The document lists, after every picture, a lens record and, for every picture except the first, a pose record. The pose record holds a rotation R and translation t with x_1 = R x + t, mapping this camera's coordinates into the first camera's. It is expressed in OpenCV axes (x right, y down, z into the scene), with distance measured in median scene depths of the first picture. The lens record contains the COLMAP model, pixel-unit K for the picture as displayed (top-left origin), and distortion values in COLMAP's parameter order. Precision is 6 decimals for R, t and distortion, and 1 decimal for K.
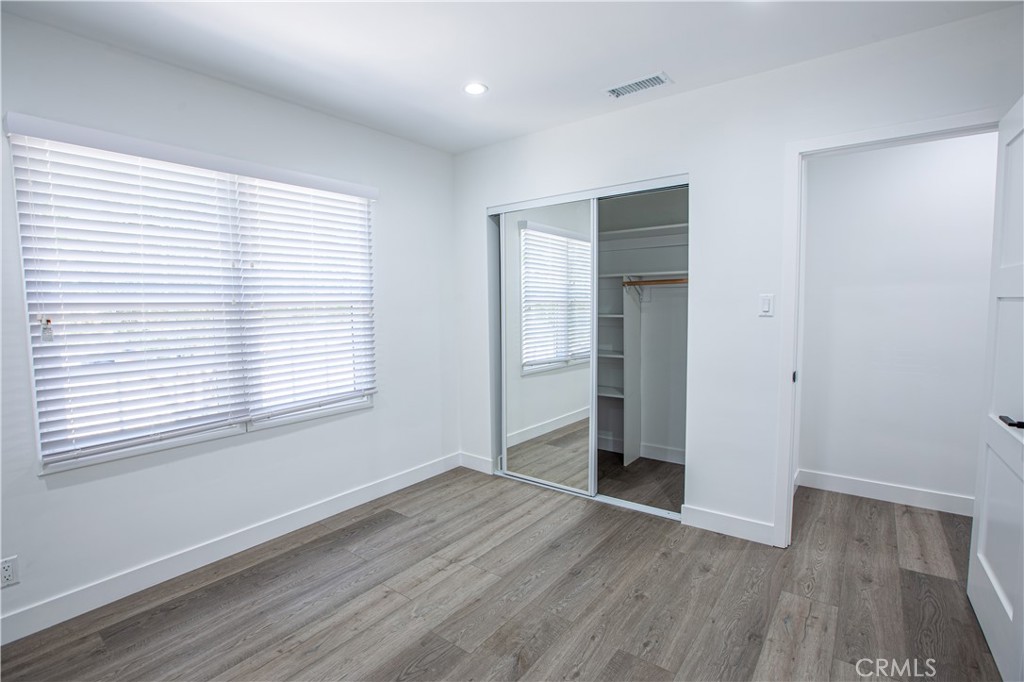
lens RADIAL K [[463.6, 0, 515.8], [0, 463.6, 338.1], [0, 0, 1]] dist [-0.058595, 0.025250]
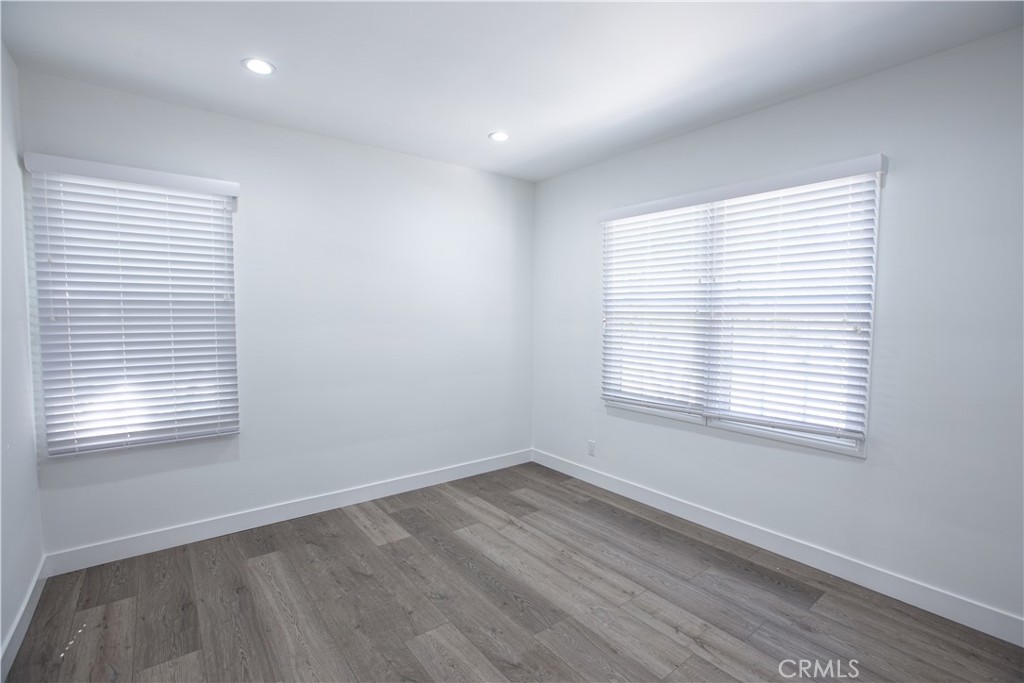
lens RADIAL K [[463.6, 0, 515.8], [0, 463.6, 338.6], [0, 0, 1]] dist [-0.058595, 0.025250]
pose [[-0.228699, 0.068404, -0.971091, 0.666848], [-0.076046, 0.993225, 0.087872, -0.080519], [0.970522, 0.093943, -0.221948, 0.817337]]
